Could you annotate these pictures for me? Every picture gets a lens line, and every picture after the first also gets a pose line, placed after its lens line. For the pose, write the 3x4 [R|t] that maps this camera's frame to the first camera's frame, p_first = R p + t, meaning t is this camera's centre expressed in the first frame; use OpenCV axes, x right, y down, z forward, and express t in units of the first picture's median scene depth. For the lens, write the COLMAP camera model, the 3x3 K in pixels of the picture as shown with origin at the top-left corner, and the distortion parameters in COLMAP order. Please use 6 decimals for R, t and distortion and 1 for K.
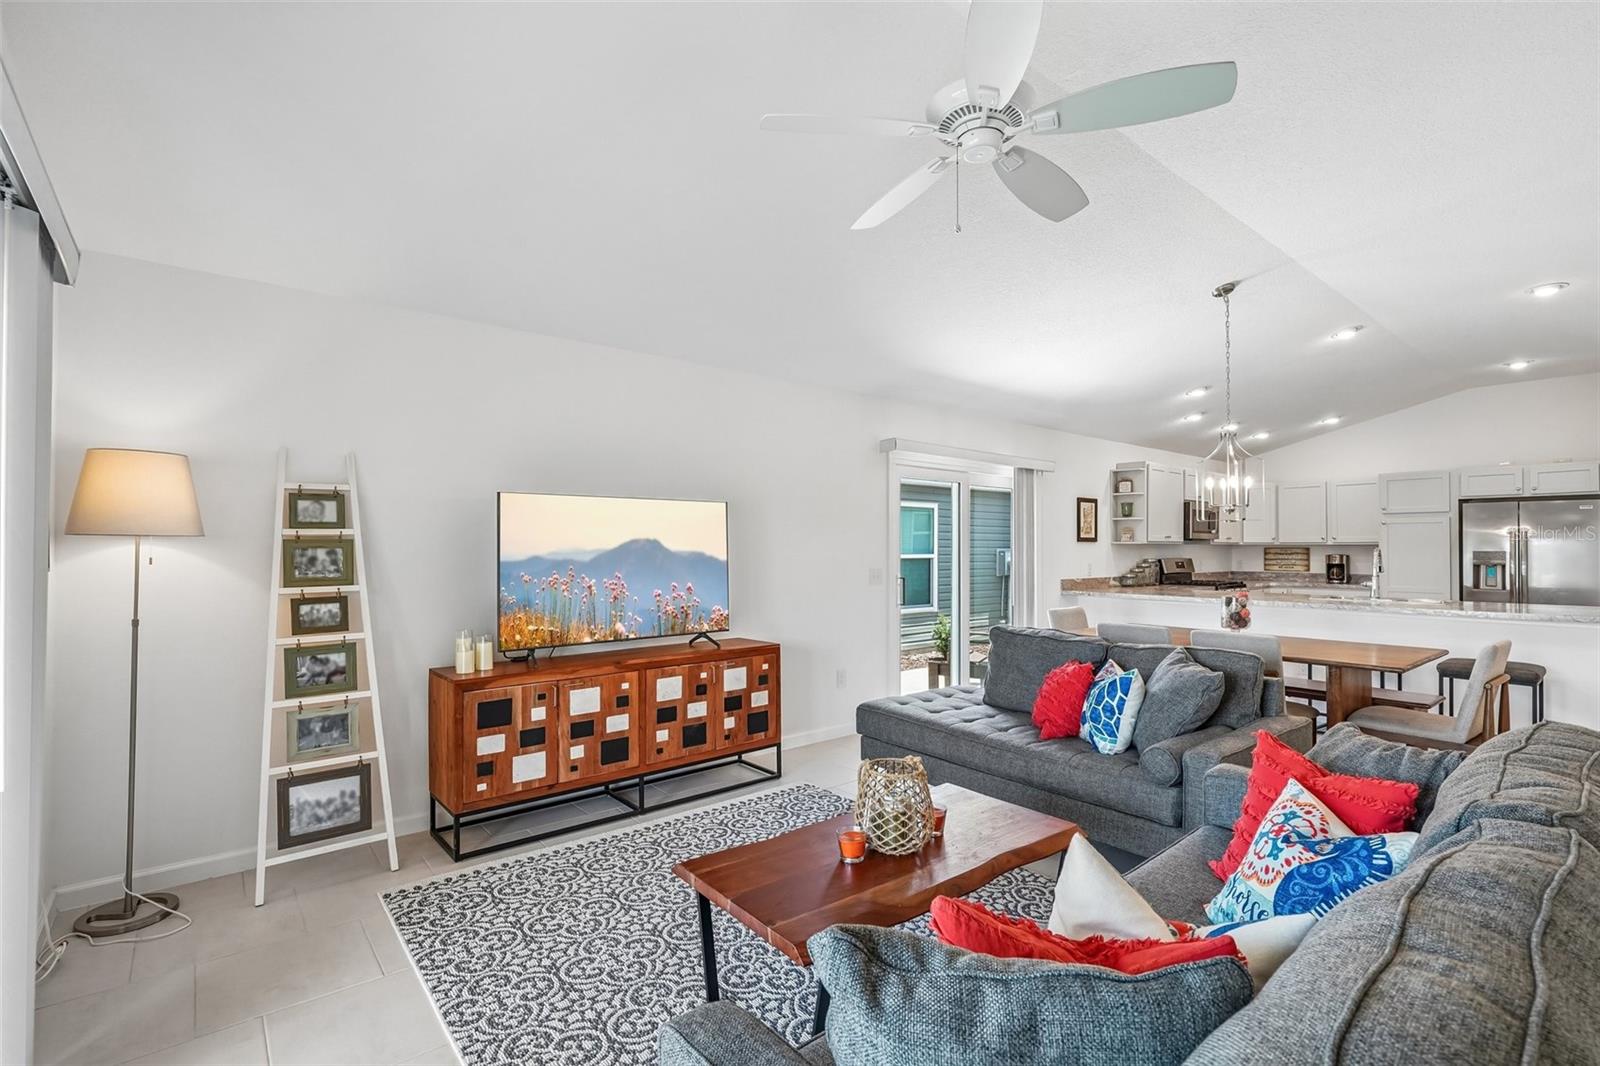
lens RADIAL K [[730.9, 0, 796.1], [0, 730.9, 536.1], [0, 0, 1]] dist [-0.001364, 0.000402]
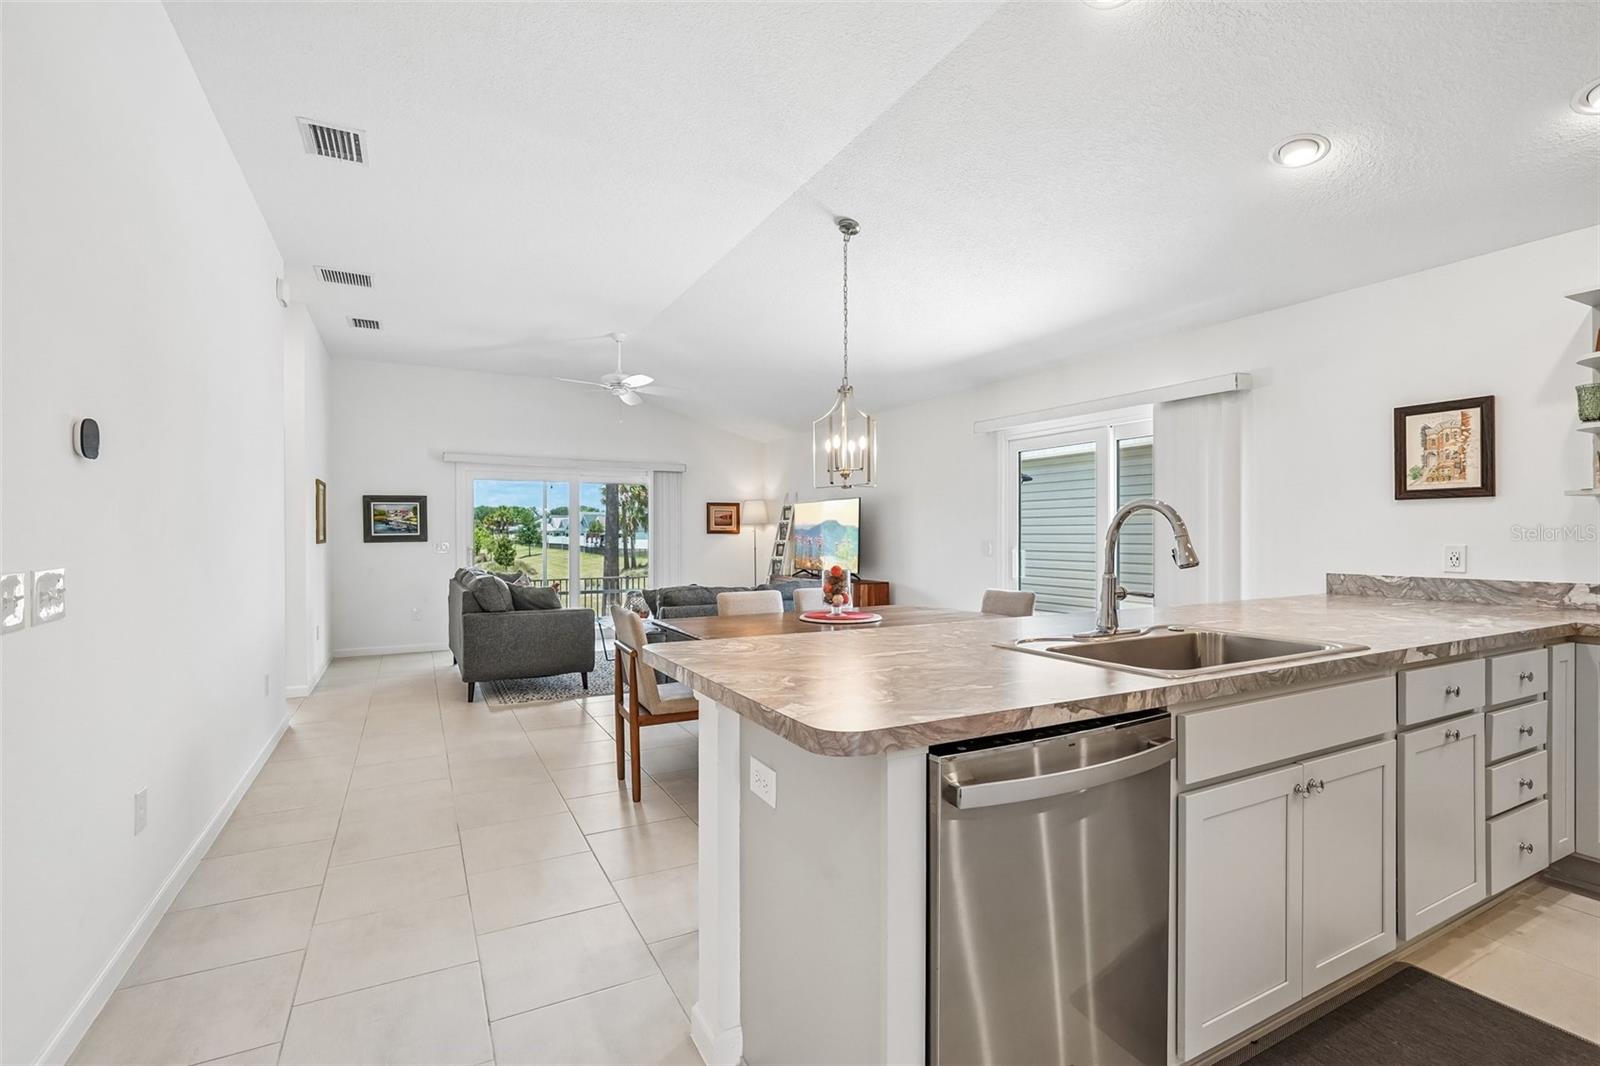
lens RADIAL K [[728.3, 0, 805.5], [0, 728.3, 535.1], [0, 0, 1]] dist [-0.000482, 0.000276]
pose [[-0.188694, -0.000018, -0.982036, 0.948724], [0.017500, 0.999841, -0.003381, 0.026367], [0.981880, -0.017824, -0.188663, 0.717709]]
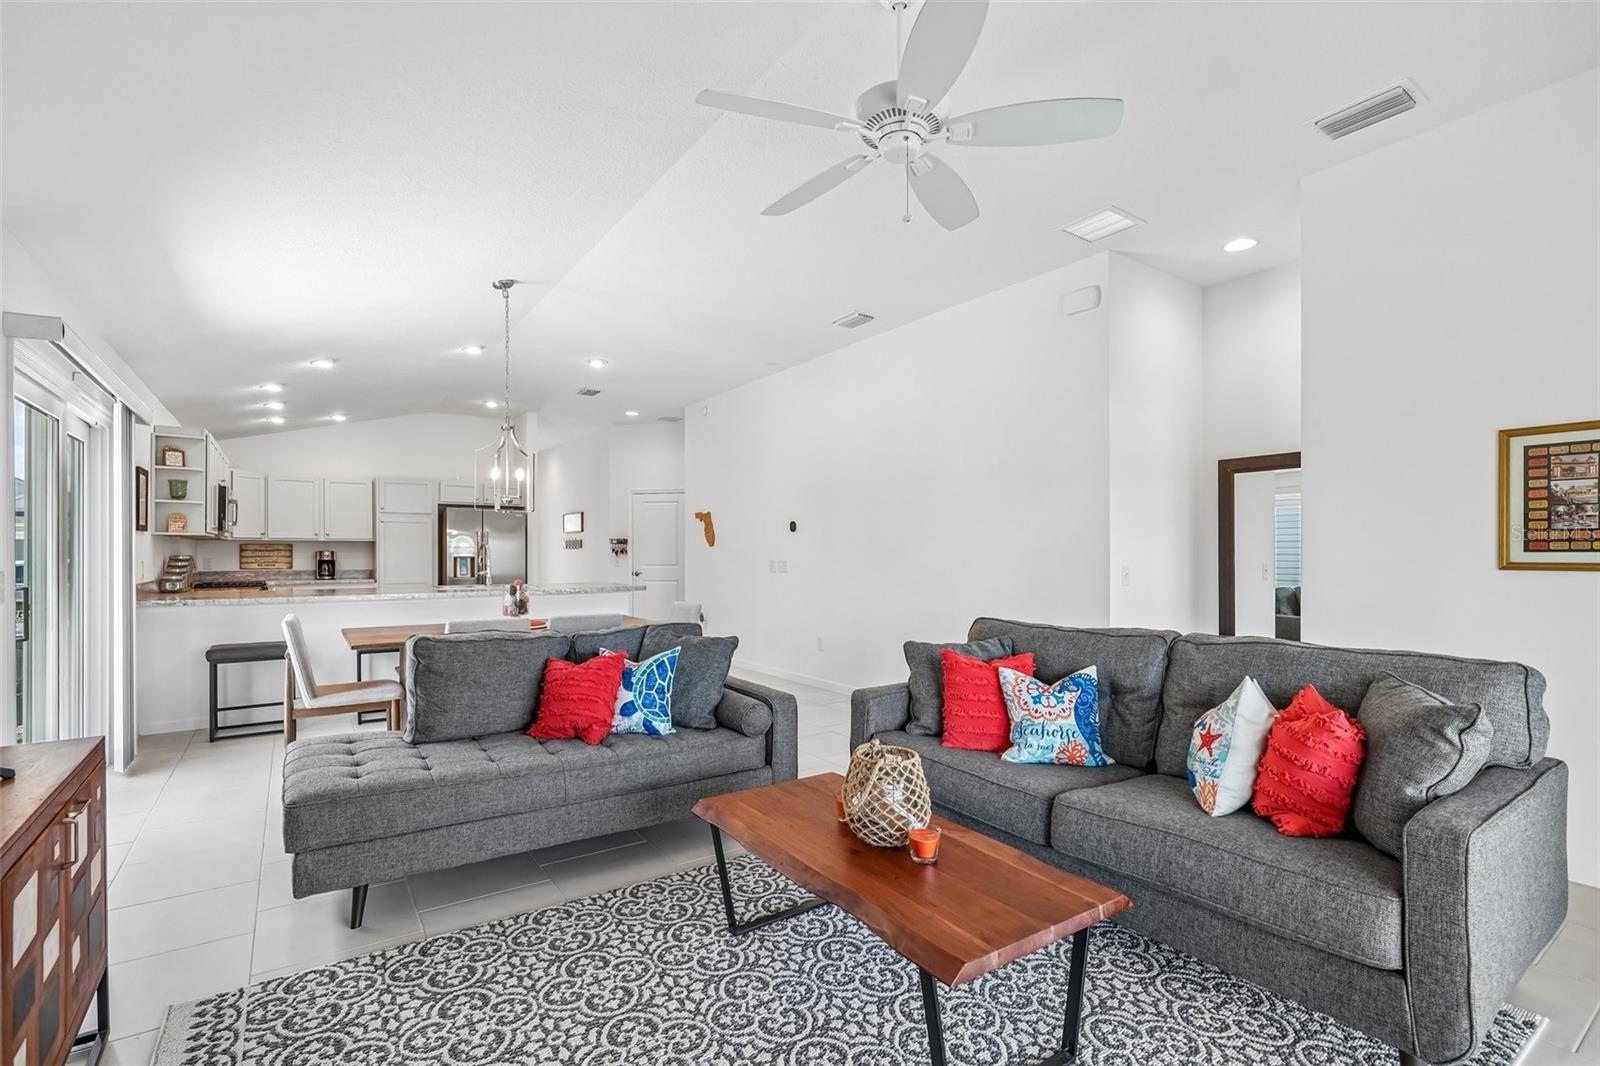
lens RADIAL K [[729.8, 0, 797.8], [0, 729.8, 552.2], [0, 0, 1]] dist [0.001371, 0.000088]
pose [[0.082709, -0.003304, 0.996568, -0.254224], [-0.014501, 0.999885, 0.004519, 0.016209], [-0.996468, -0.014825, 0.082652, 0.325857]]
